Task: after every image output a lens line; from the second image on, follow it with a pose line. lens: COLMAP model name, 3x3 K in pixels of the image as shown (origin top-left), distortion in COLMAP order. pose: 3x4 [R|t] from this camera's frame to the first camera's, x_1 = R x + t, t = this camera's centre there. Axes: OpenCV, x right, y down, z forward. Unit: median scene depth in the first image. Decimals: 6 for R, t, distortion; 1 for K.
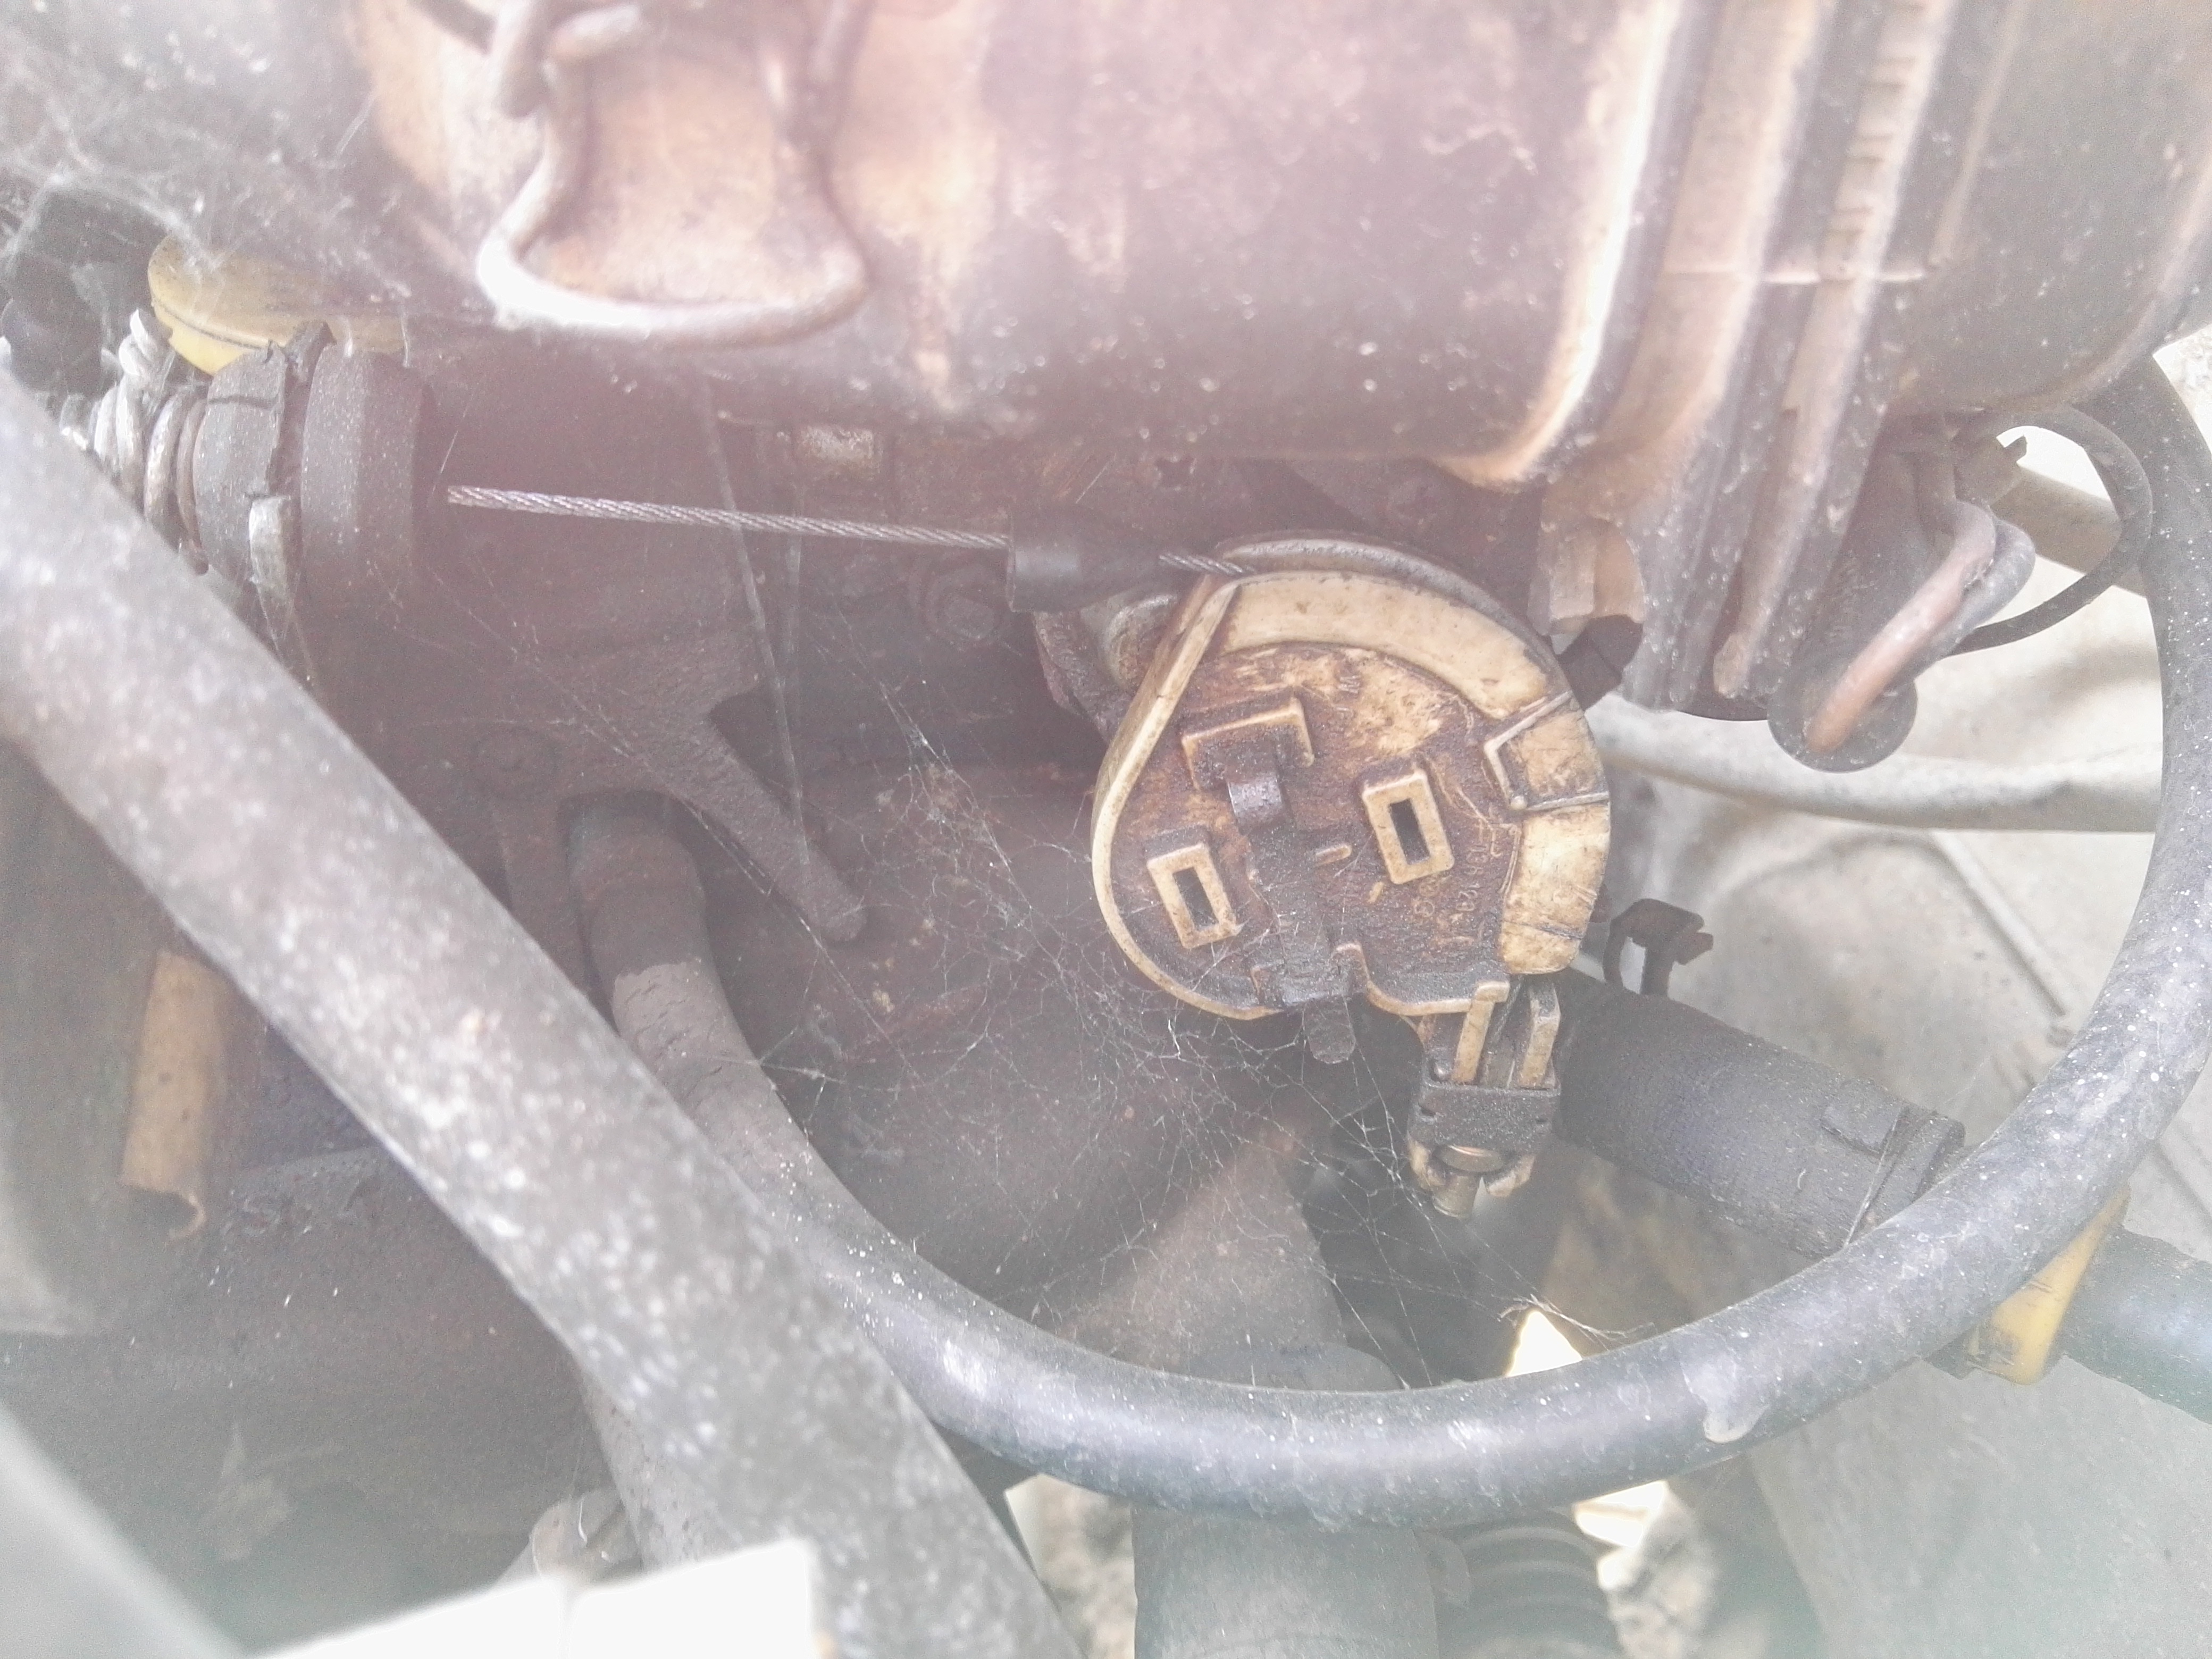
lens RADIAL K [[1851.2, 0, 1106.0], [0, 1851.2, 829.5], [0, 0, 1]] dist [0.011662, -0.009556]
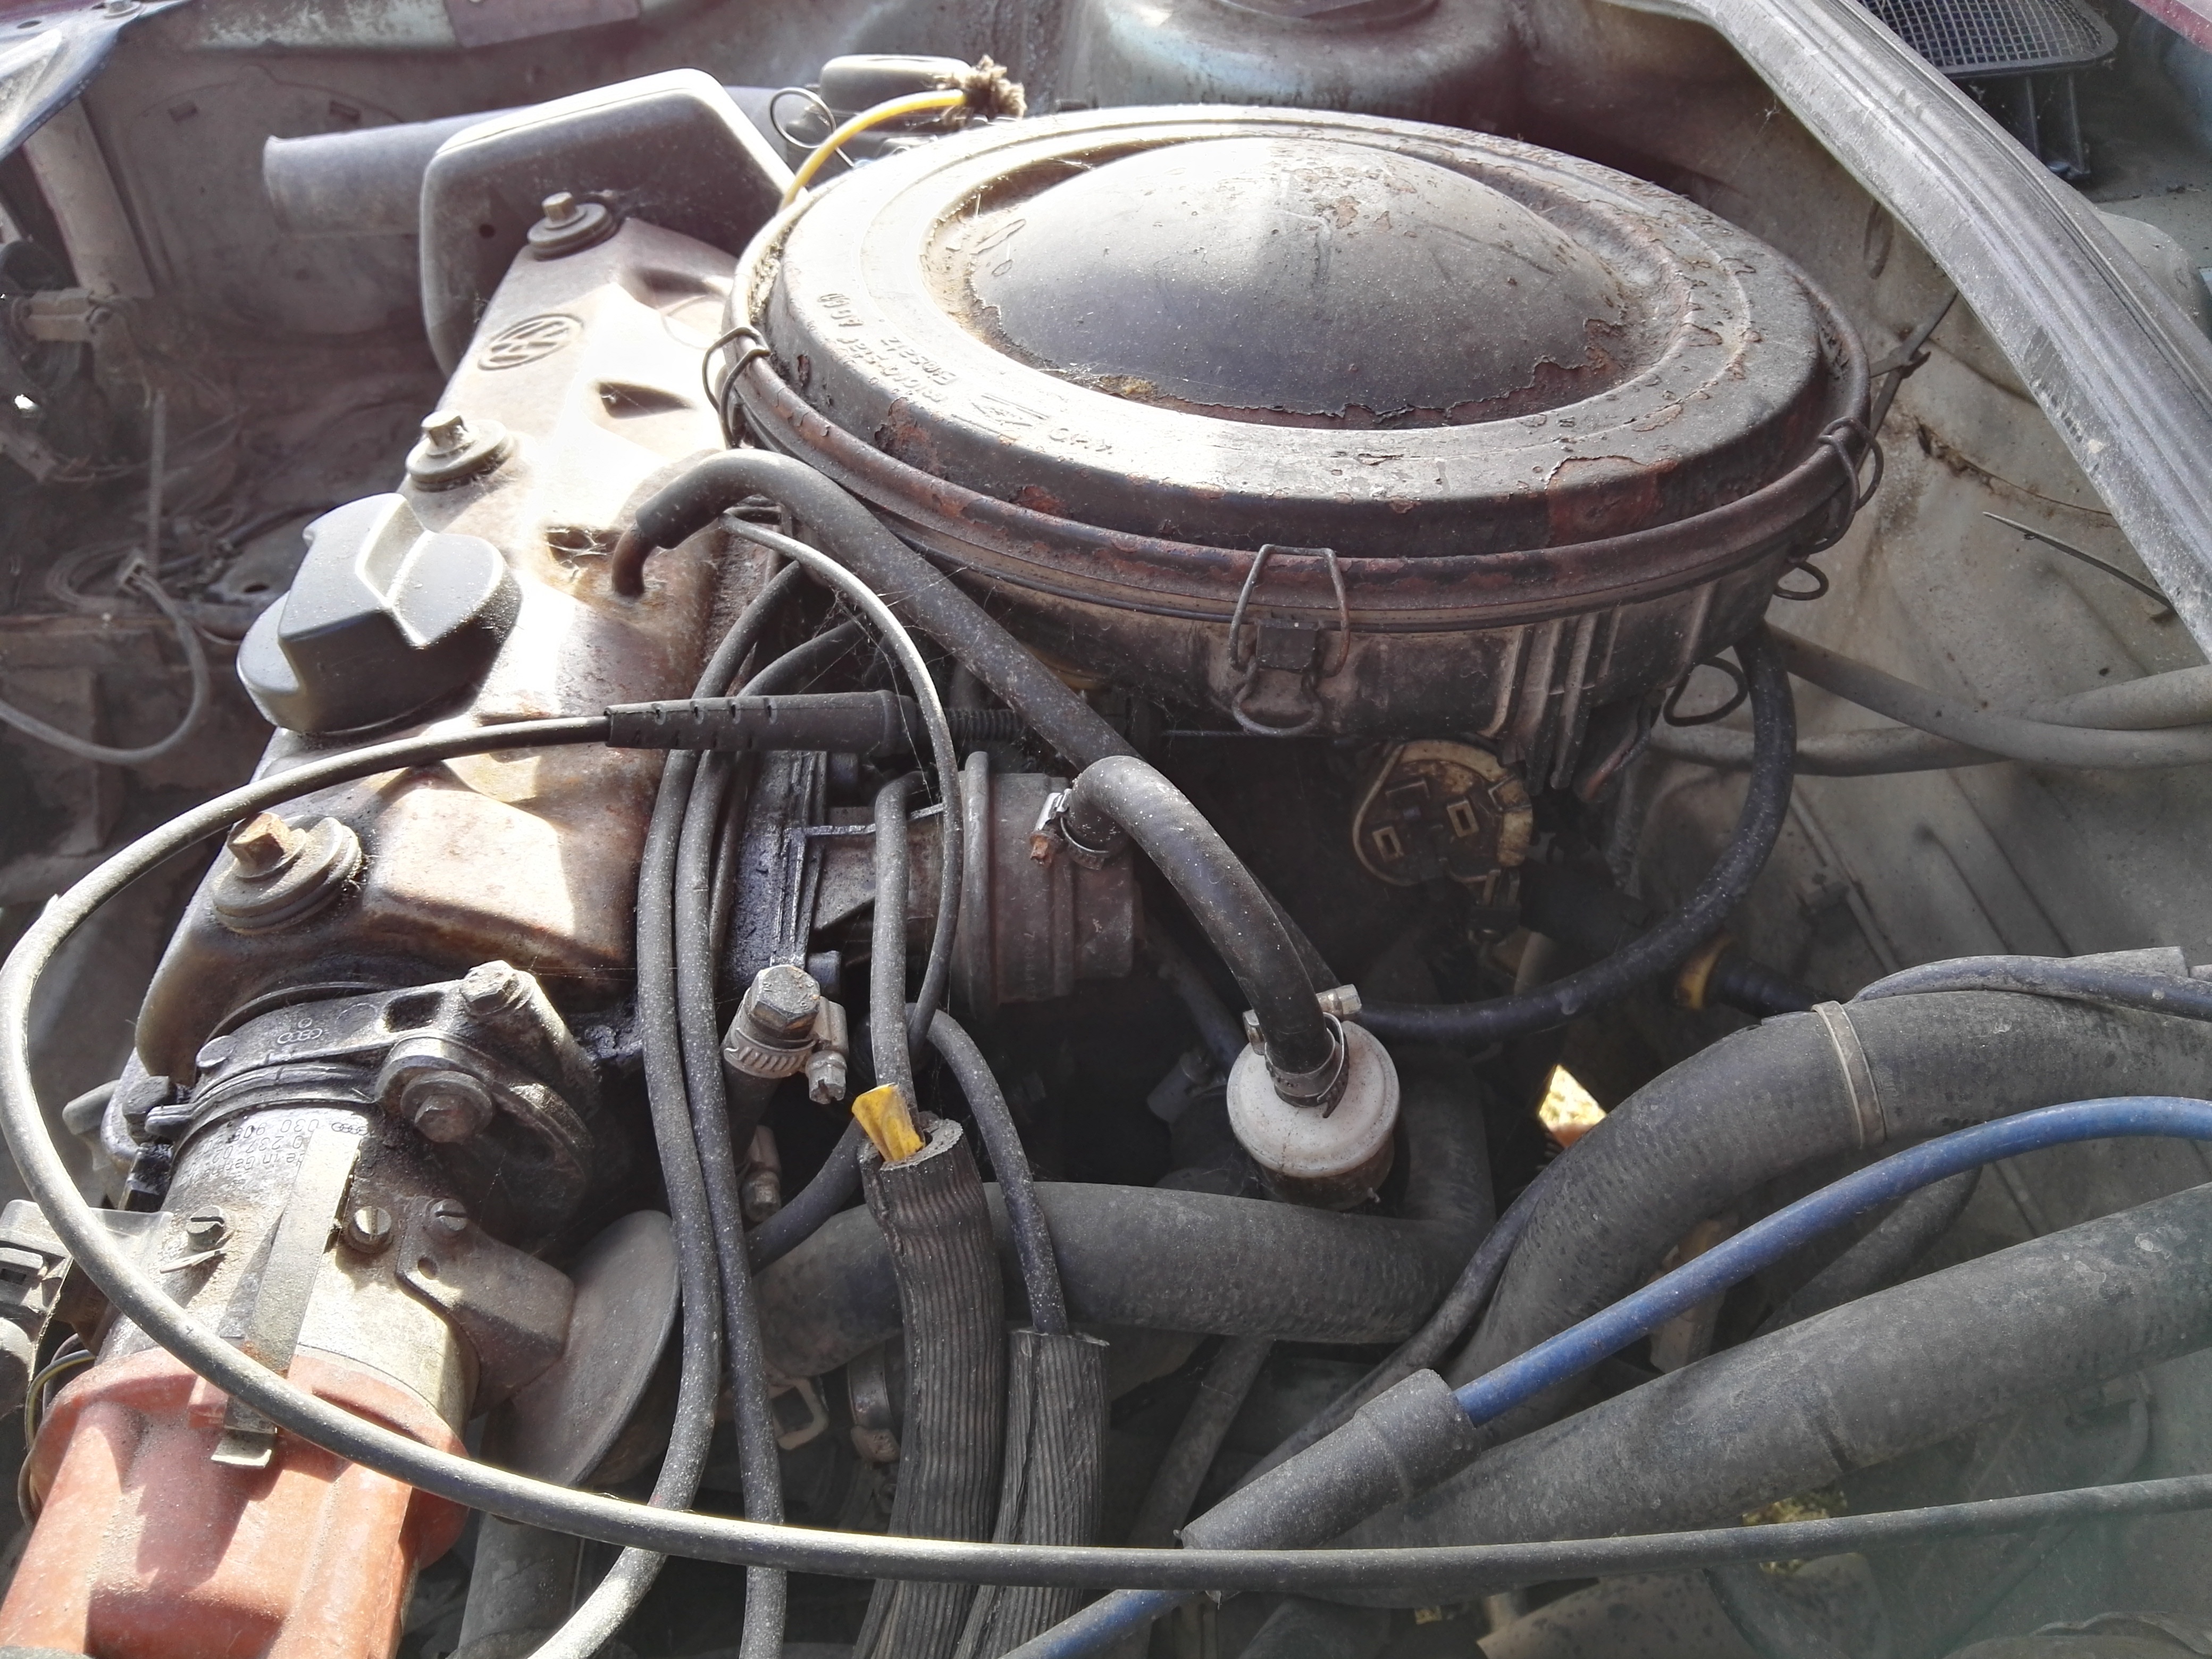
lens RADIAL K [[1851.2, 0, 1106.0], [0, 1851.2, 829.5], [0, 0, 1]] dist [0.011662, -0.009556]
pose [[0.998638, -0.033972, -0.039607, -0.285593], [0.036618, 0.997006, 0.068107, -0.204902], [0.037175, -0.069465, 0.996892, -1.946334]]
